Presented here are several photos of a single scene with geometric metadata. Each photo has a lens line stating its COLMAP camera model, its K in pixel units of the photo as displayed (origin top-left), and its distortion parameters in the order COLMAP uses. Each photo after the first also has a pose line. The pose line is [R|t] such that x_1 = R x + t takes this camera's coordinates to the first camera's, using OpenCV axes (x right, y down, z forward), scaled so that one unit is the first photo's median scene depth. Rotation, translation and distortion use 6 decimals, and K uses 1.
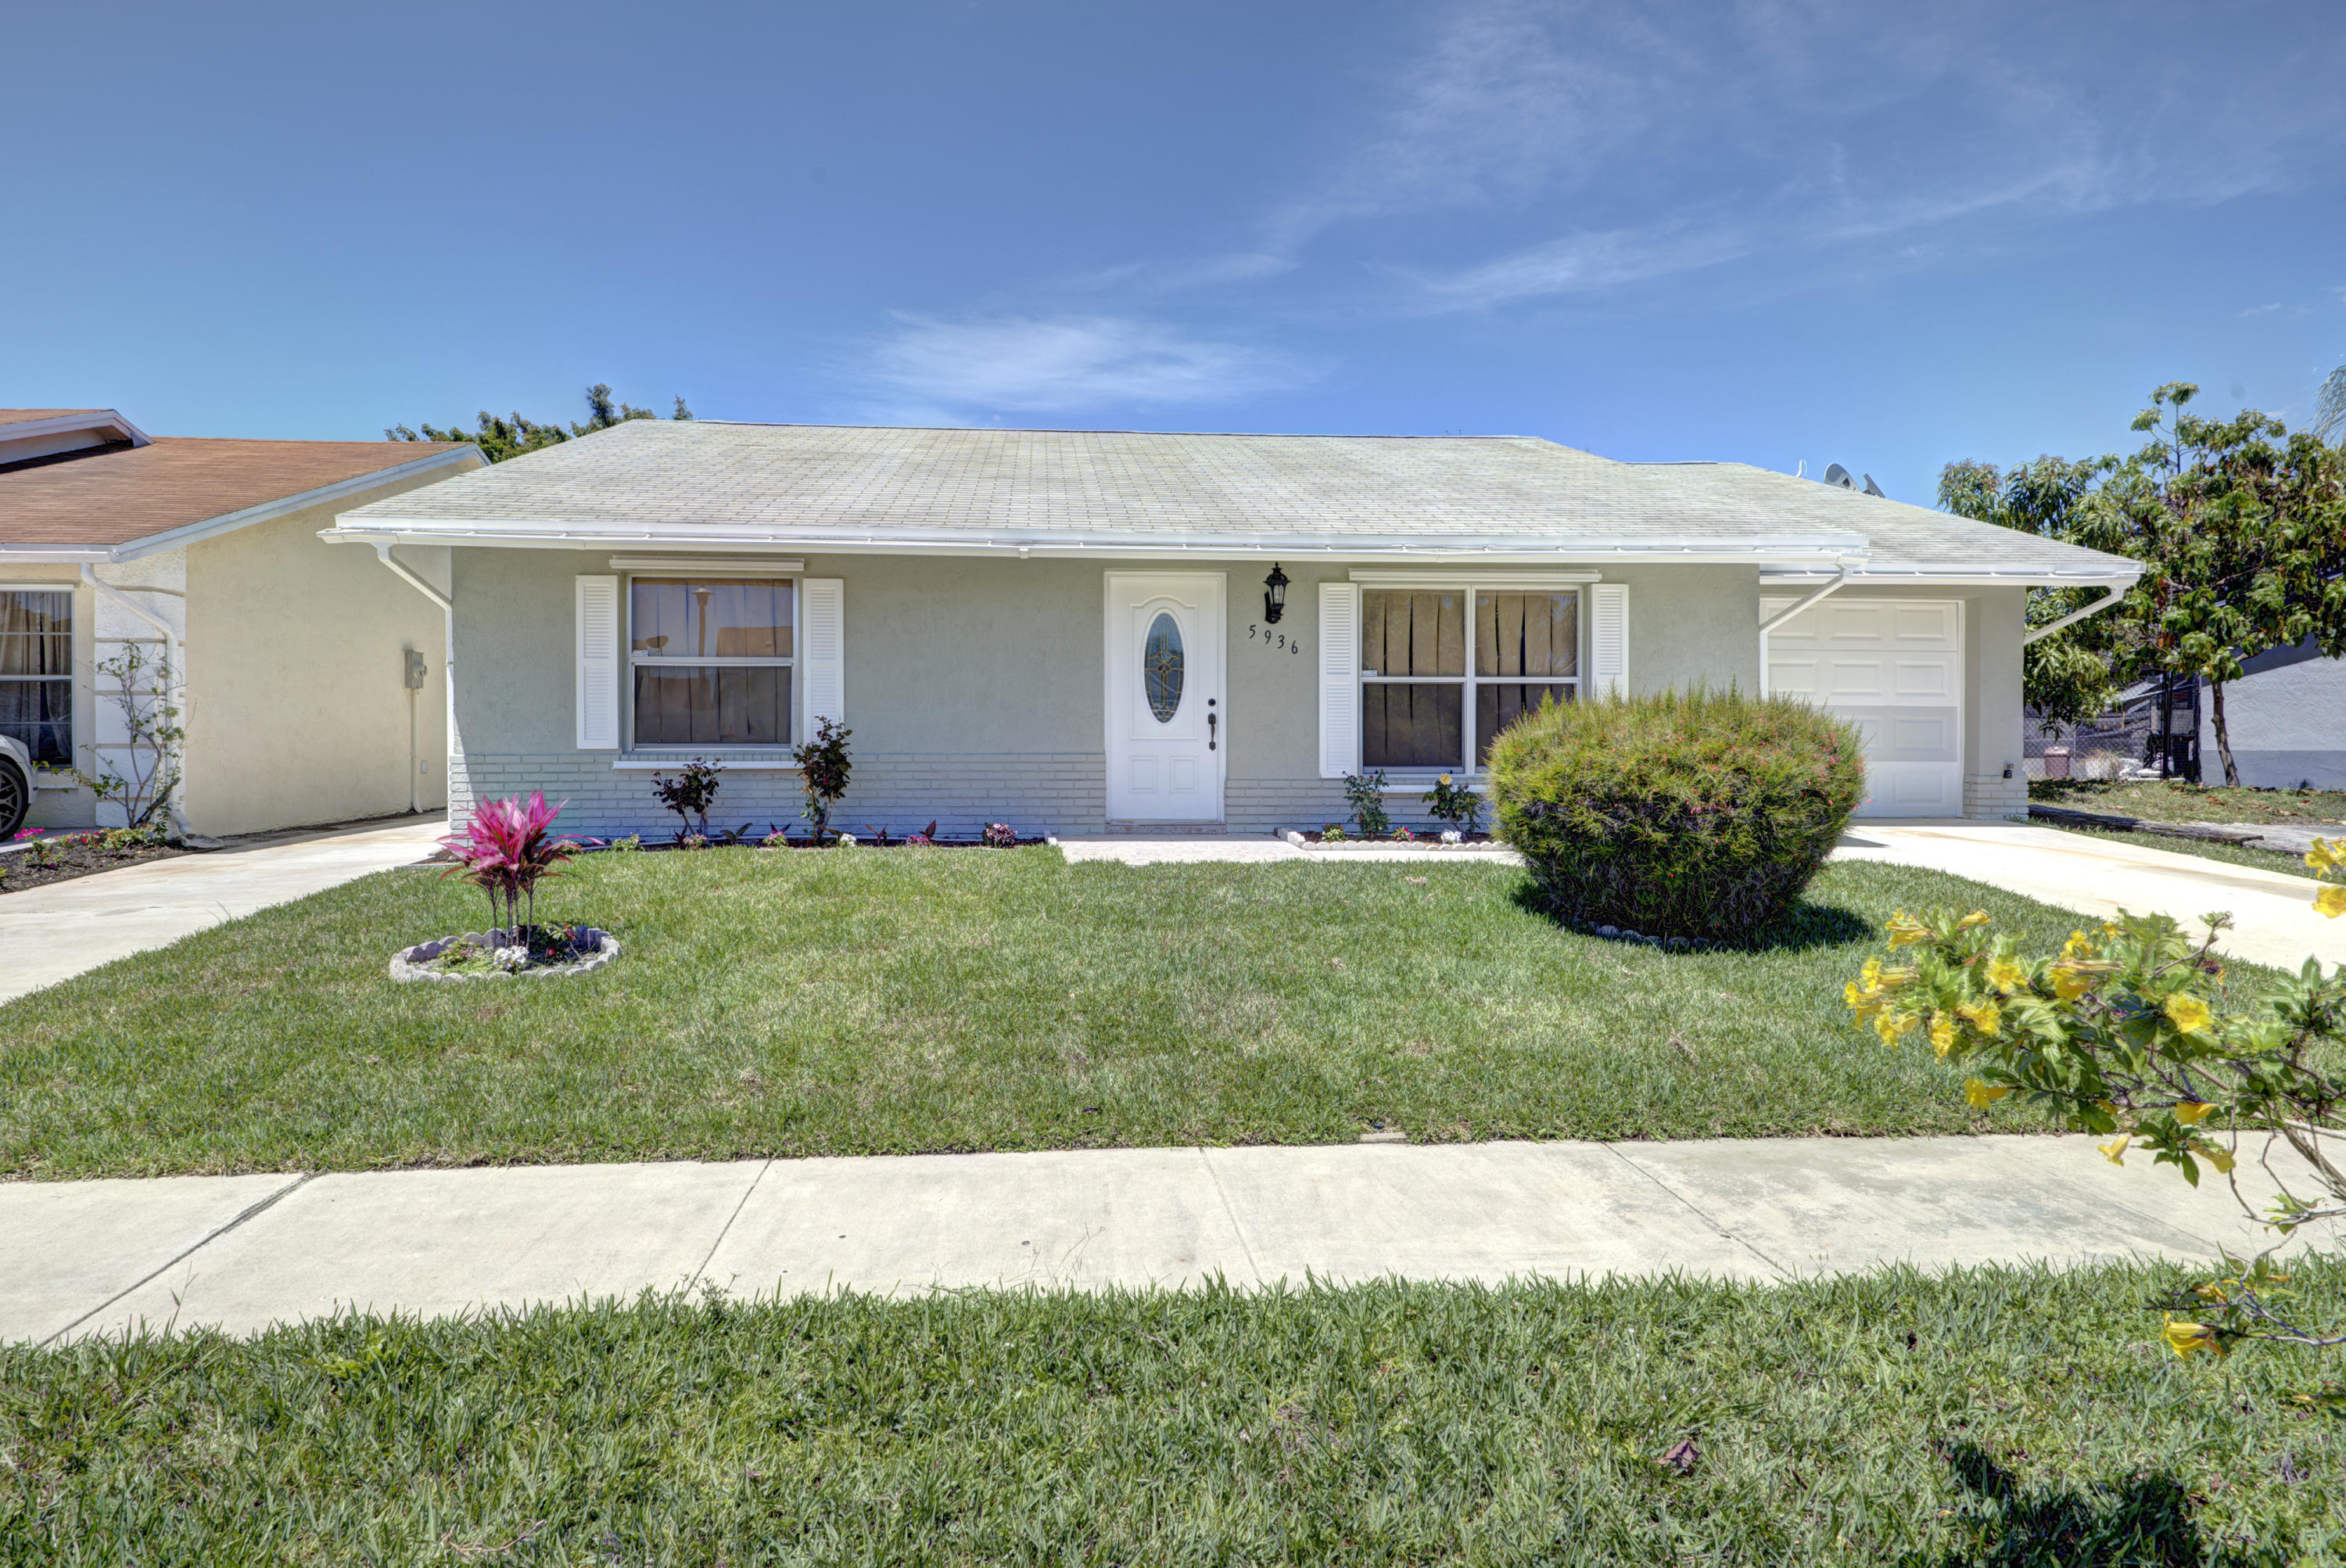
lens RADIAL K [[1378.7, 0, 1173.0], [0, 1378.7, 784.0], [0, 0, 1]] dist [0.000072, 0.000669]
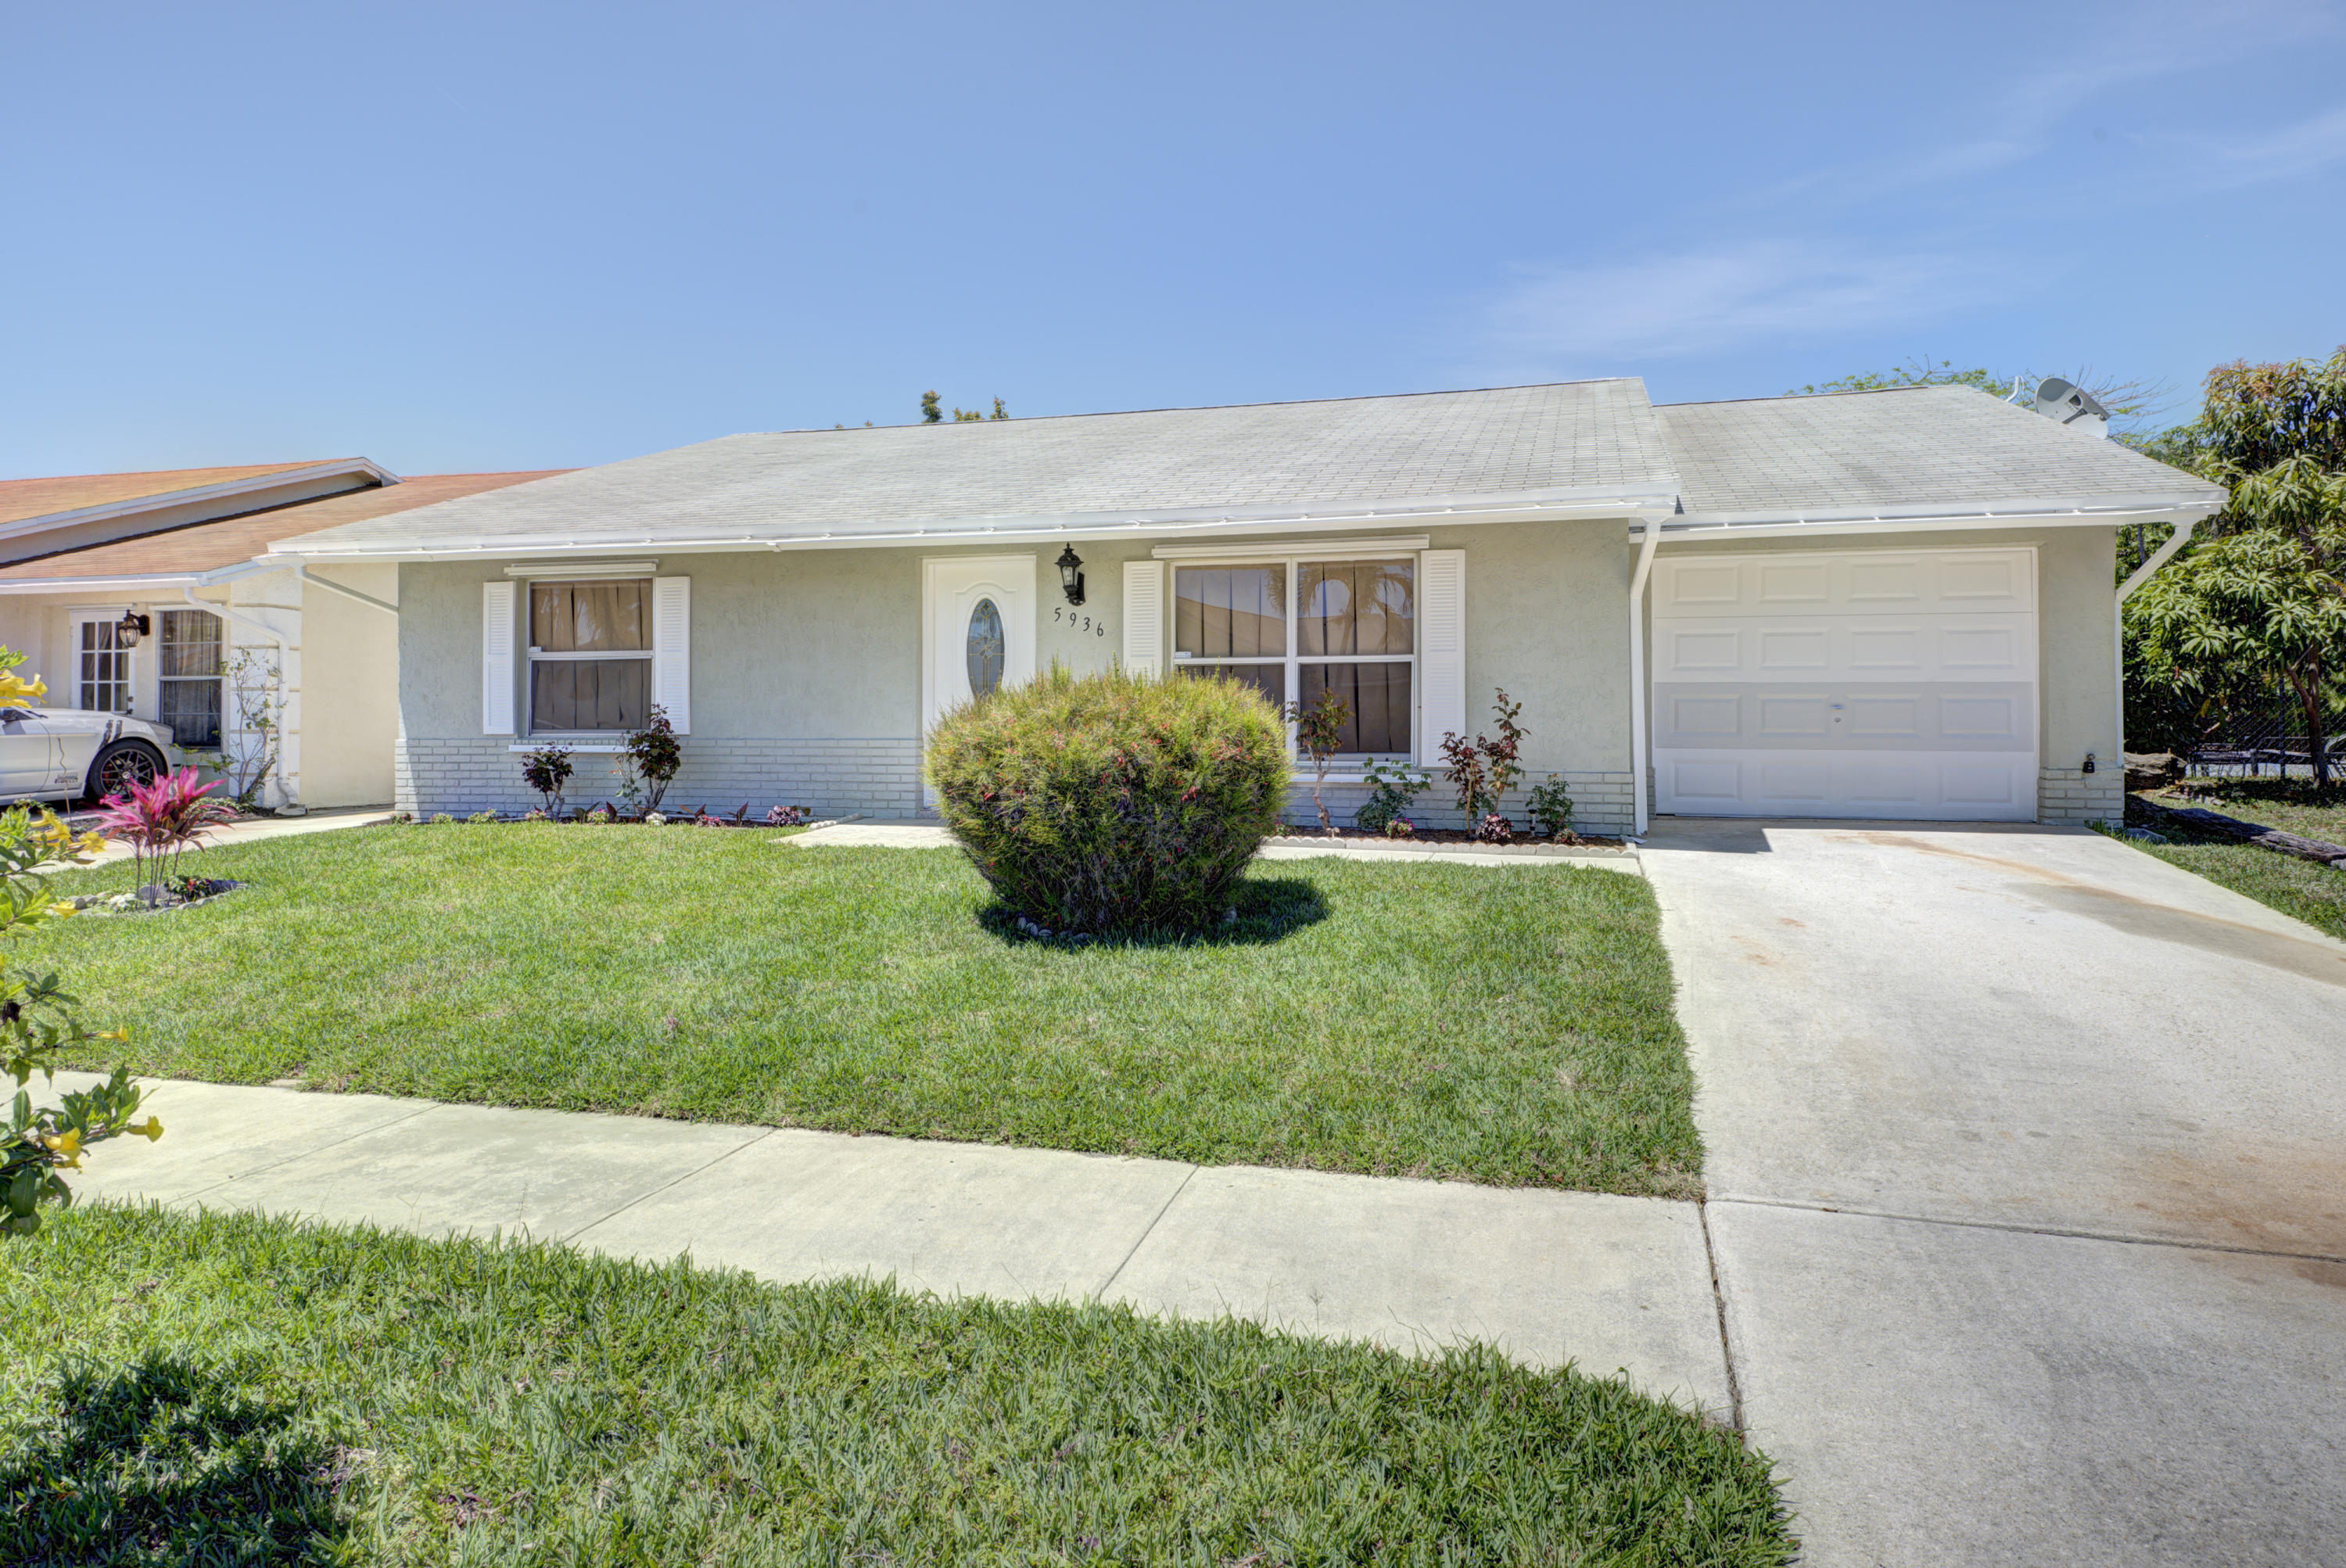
lens RADIAL K [[1472.6, 0, 1173.1], [0, 1472.6, 737.9], [0, 0, 1]] dist [-0.001613, -0.001174]
pose [[0.936880, 0.000877, -0.349650, 0.505516], [-0.010283, 0.999633, -0.025047, 0.002221], [0.349500, 0.027062, 0.936546, 0.055543]]
